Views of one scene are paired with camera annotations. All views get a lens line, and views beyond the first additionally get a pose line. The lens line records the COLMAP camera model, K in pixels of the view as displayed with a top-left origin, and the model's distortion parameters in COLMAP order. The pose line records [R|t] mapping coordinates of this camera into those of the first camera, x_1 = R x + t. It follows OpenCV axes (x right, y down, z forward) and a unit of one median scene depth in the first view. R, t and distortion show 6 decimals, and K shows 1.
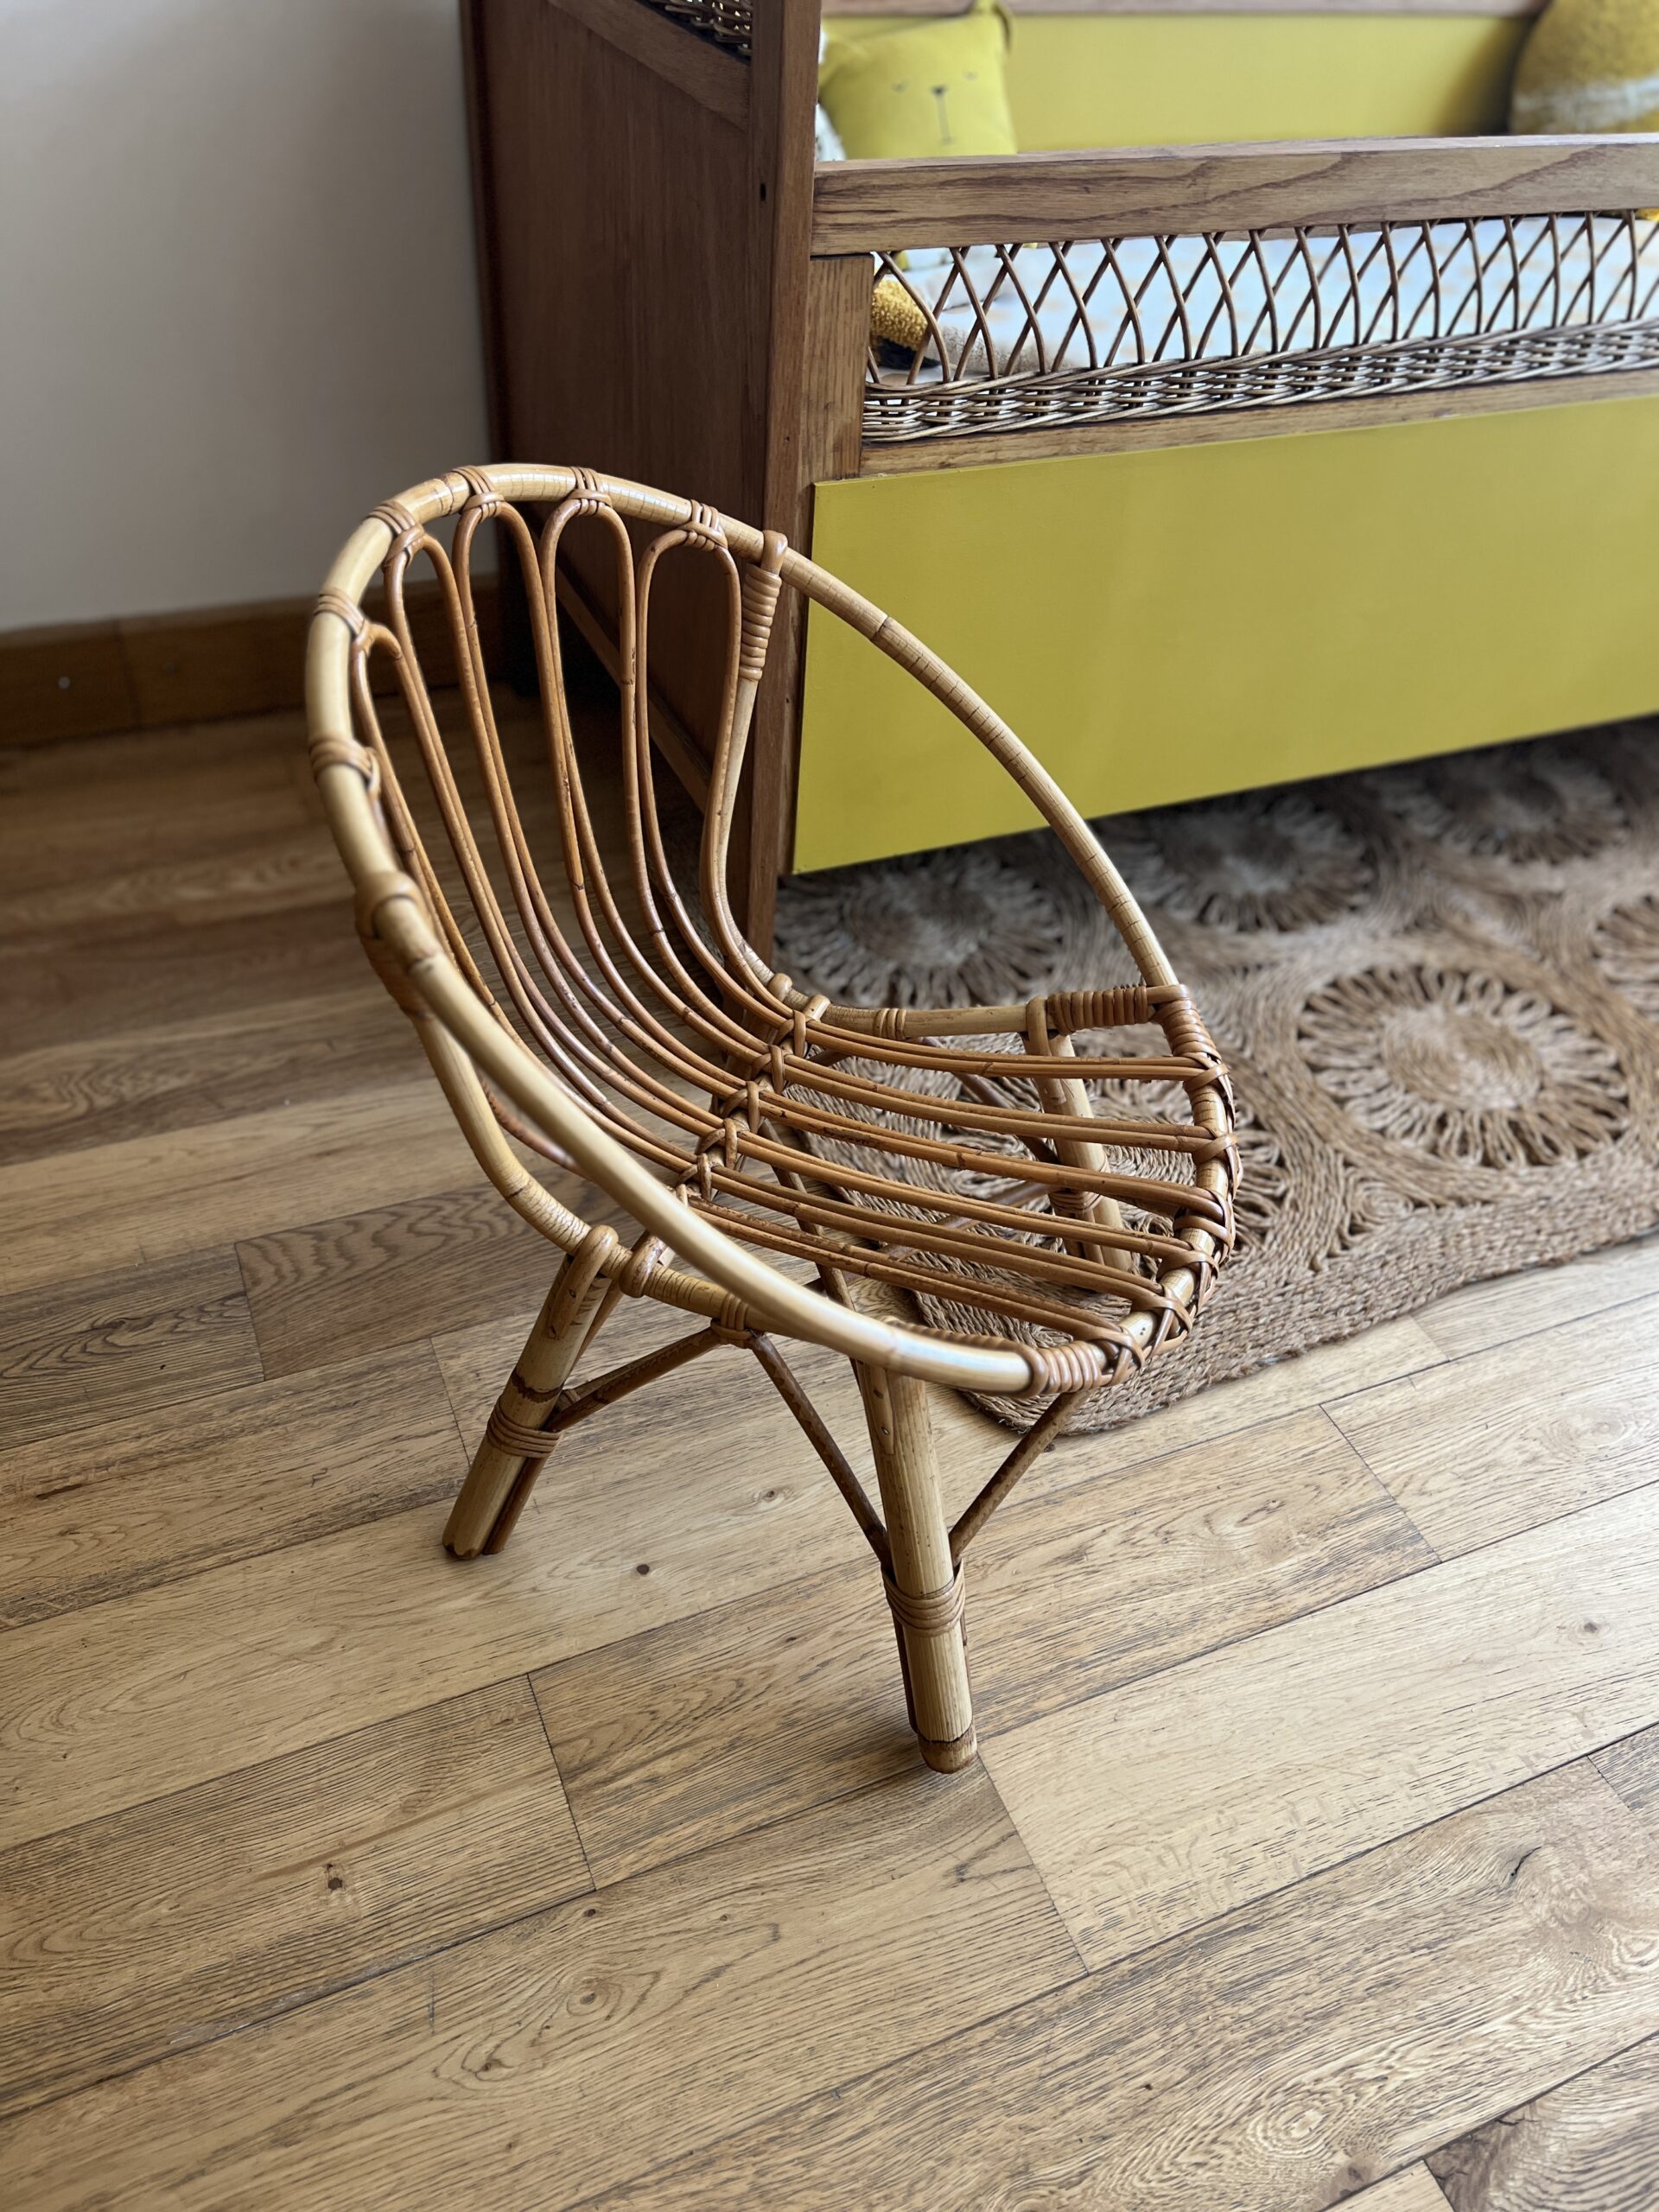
lens RADIAL K [[1665.4, 0, 829.5], [0, 1665.4, 1106.0], [0, 0, 1]] dist [0.027106, -0.027113]
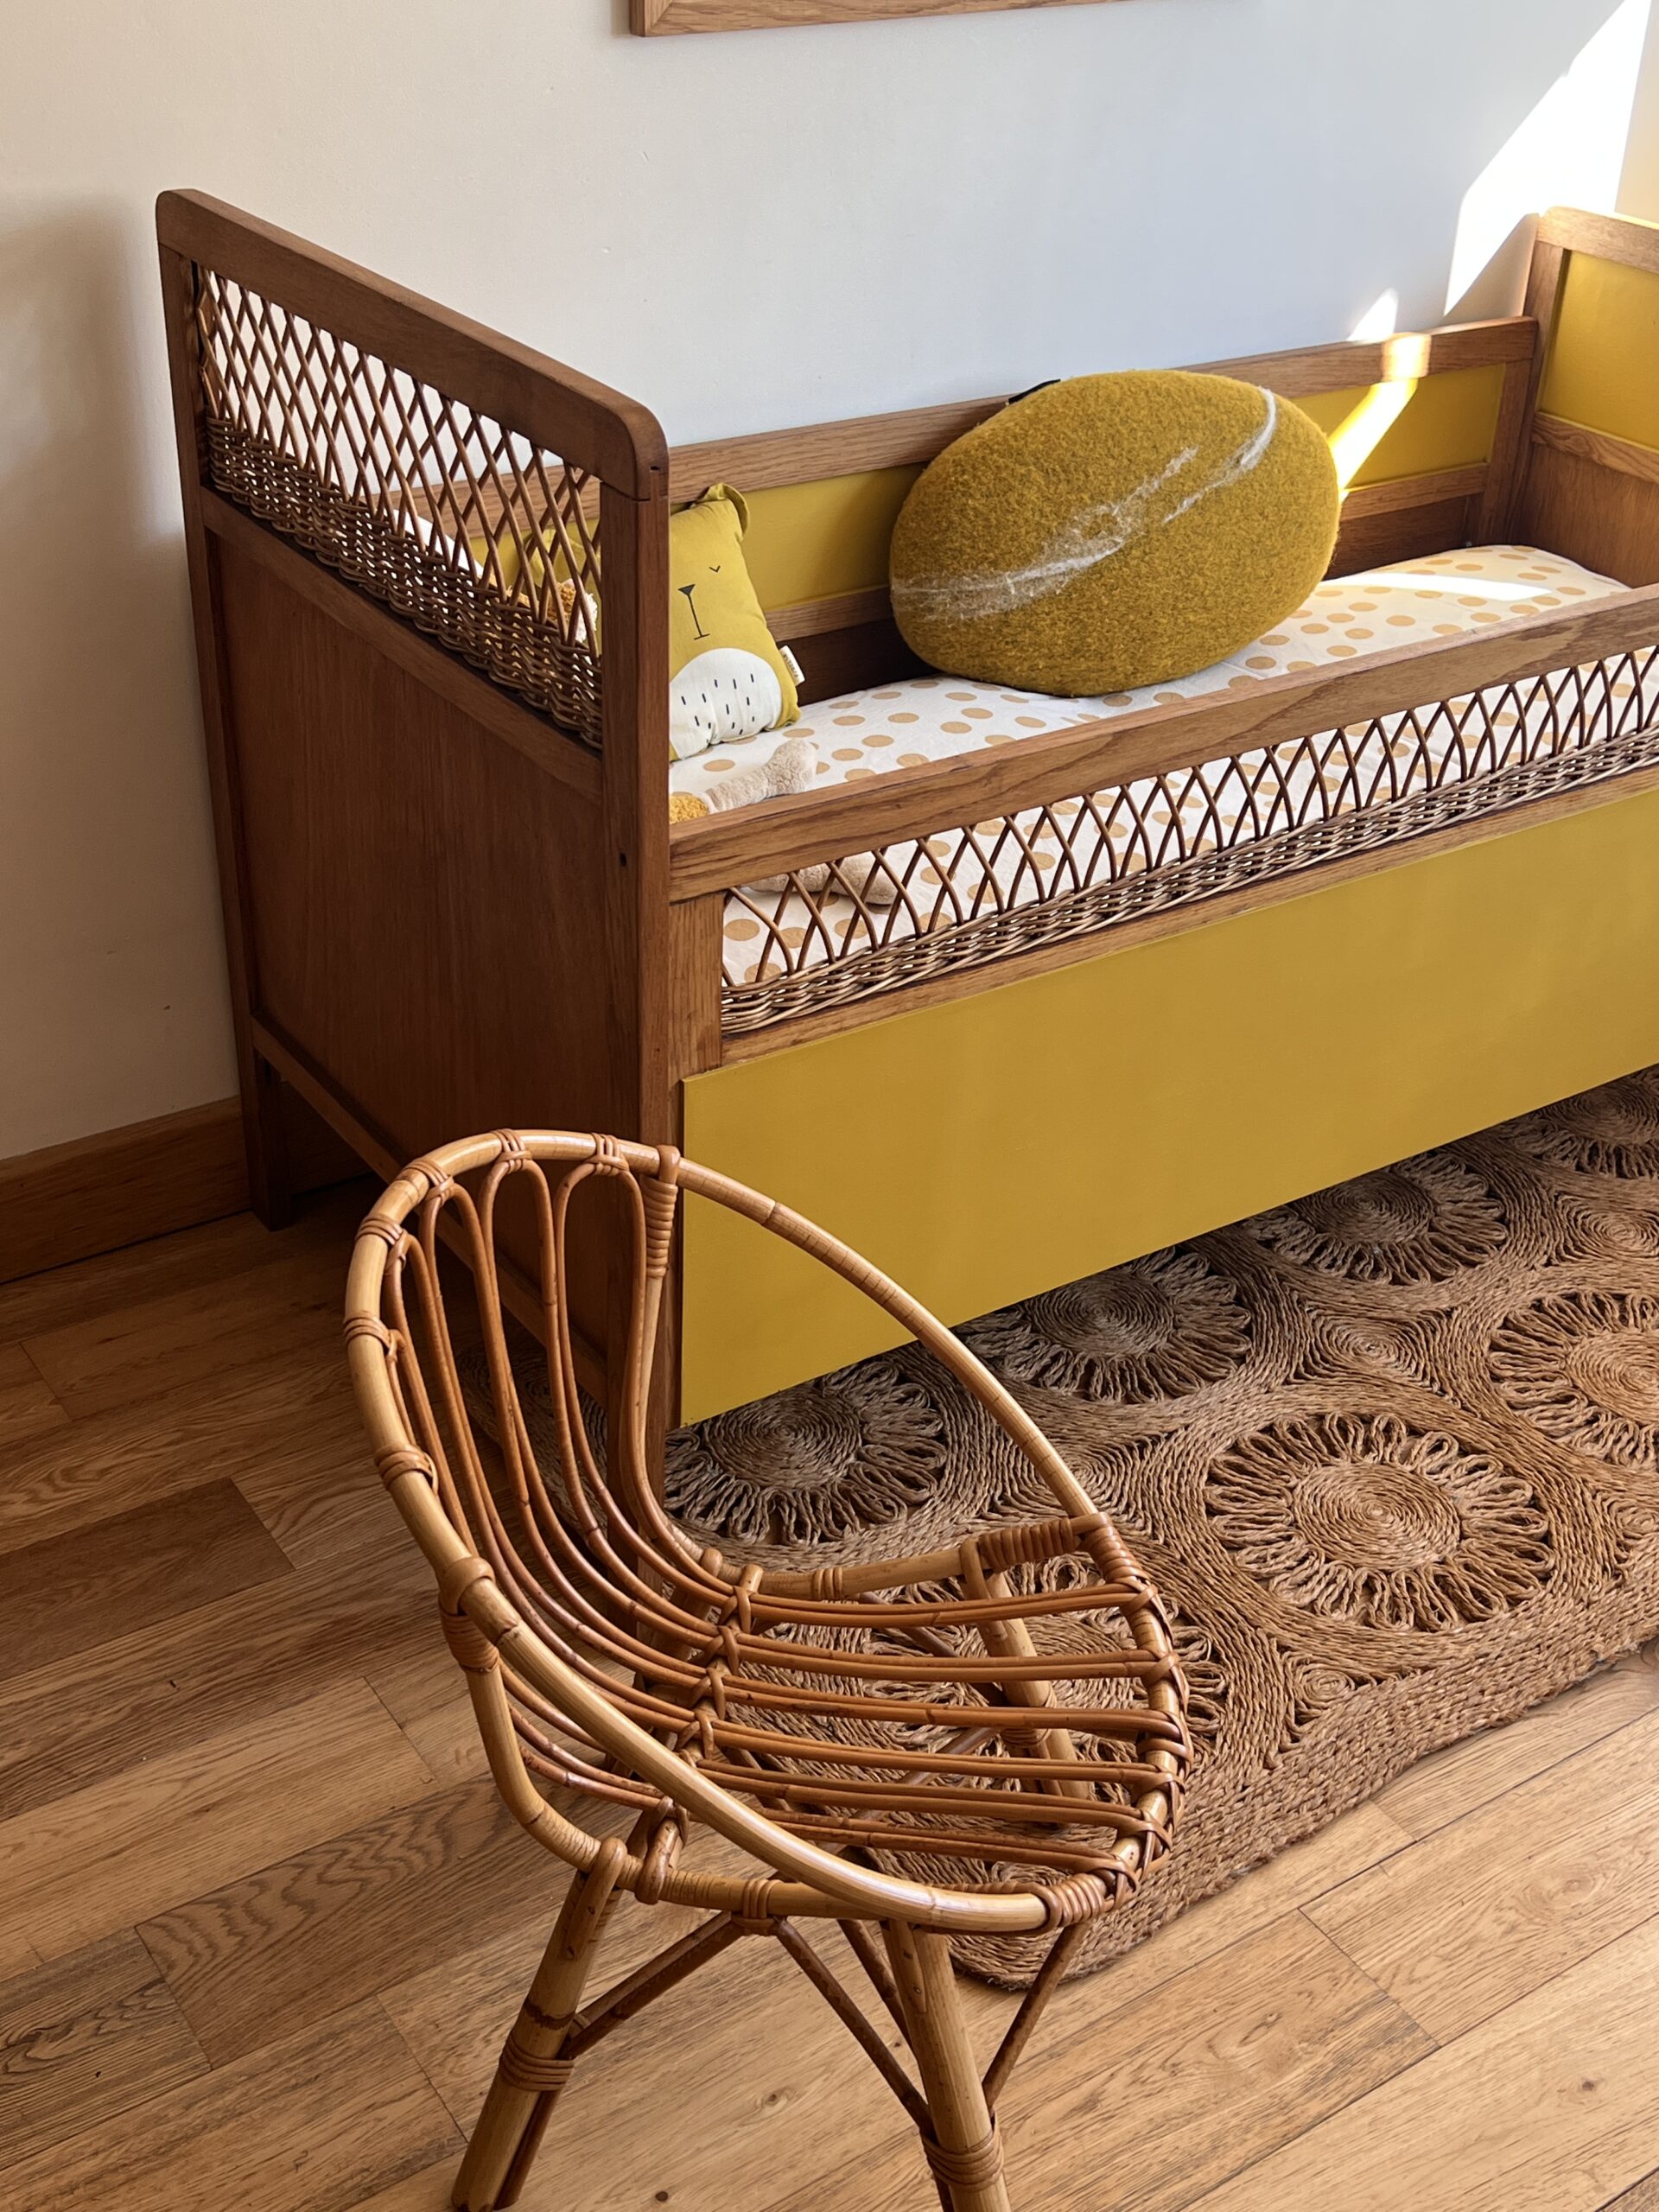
lens RADIAL K [[2588.7, 0, 829.4], [0, 2588.7, 1067.2], [0, 0, 1]] dist [0.025743, -0.038333]
pose [[0.981121, -0.116849, 0.154100, -0.168384], [0.144779, 0.972076, -0.184681, -0.065414], [-0.128218, 0.203505, 0.970642, -0.596344]]
